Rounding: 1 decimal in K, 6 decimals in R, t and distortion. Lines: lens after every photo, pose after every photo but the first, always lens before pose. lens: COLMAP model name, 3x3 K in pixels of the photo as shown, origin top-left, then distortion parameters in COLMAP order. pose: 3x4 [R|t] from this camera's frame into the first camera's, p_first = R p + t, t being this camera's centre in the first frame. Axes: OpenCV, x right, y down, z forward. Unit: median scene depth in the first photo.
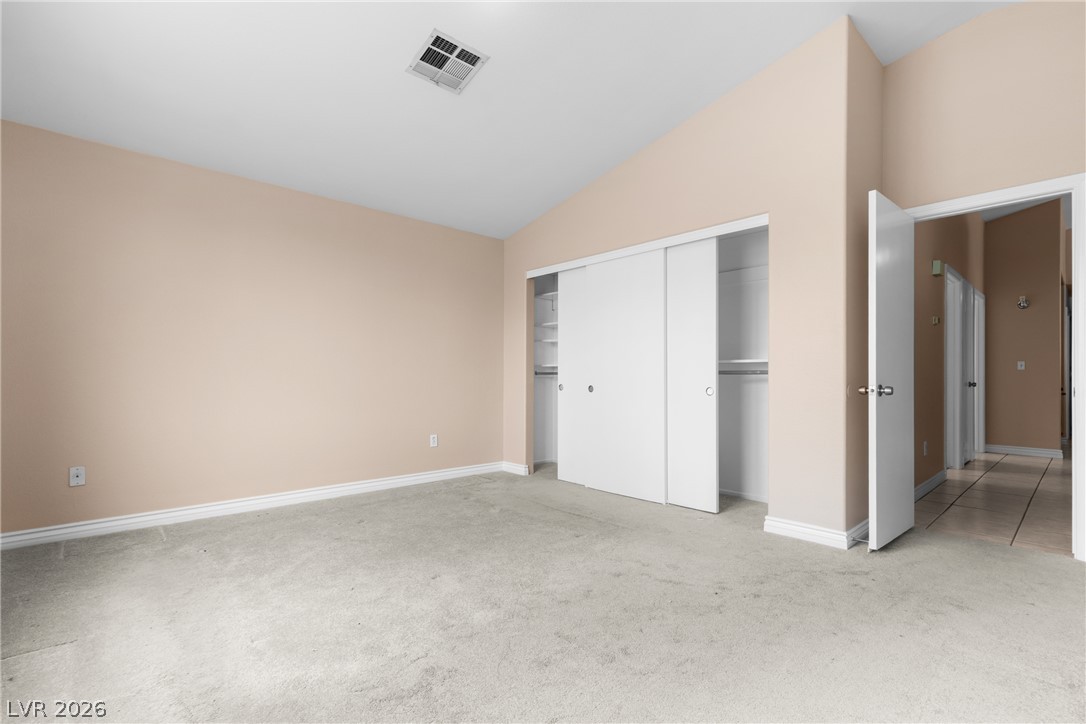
lens RADIAL K [[494.7, 0, 551.8], [0, 494.7, 367.6], [0, 0, 1]] dist [0.010354, -0.000145]
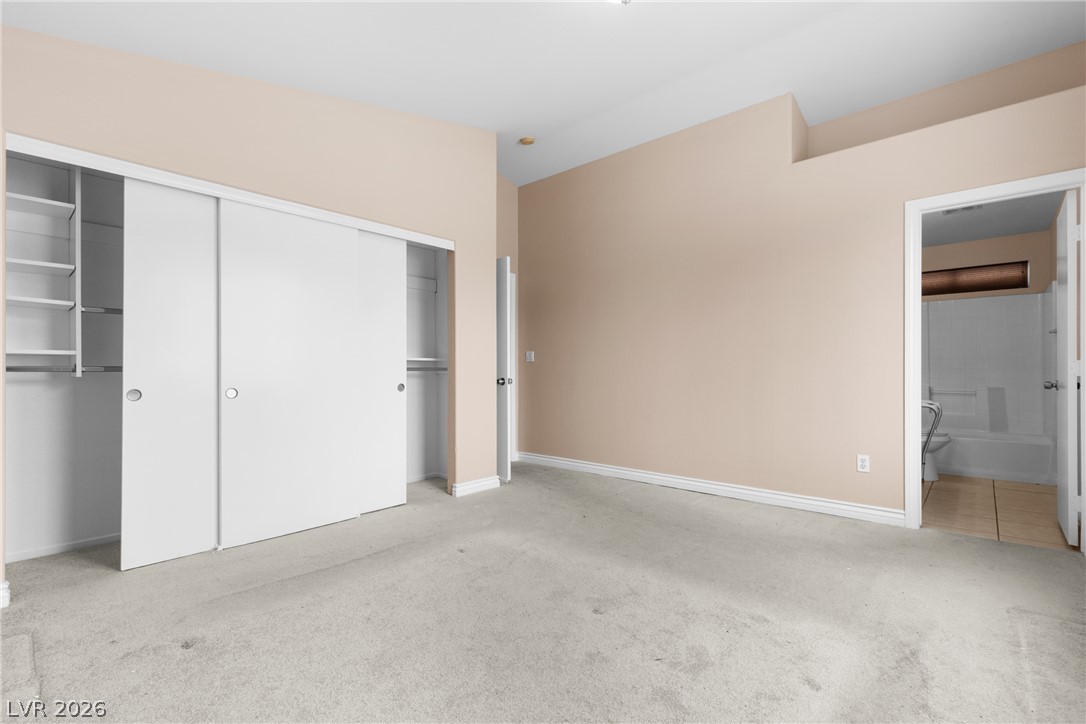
lens RADIAL K [[494.7, 0, 545.2], [0, 494.7, 369.2], [0, 0, 1]] dist [0.010354, -0.000145]
pose [[-0.096596, 0.008617, 0.995286, -0.745137], [-0.012484, 0.999873, -0.009869, 0.017065], [-0.995245, -0.013379, -0.096476, 0.822212]]
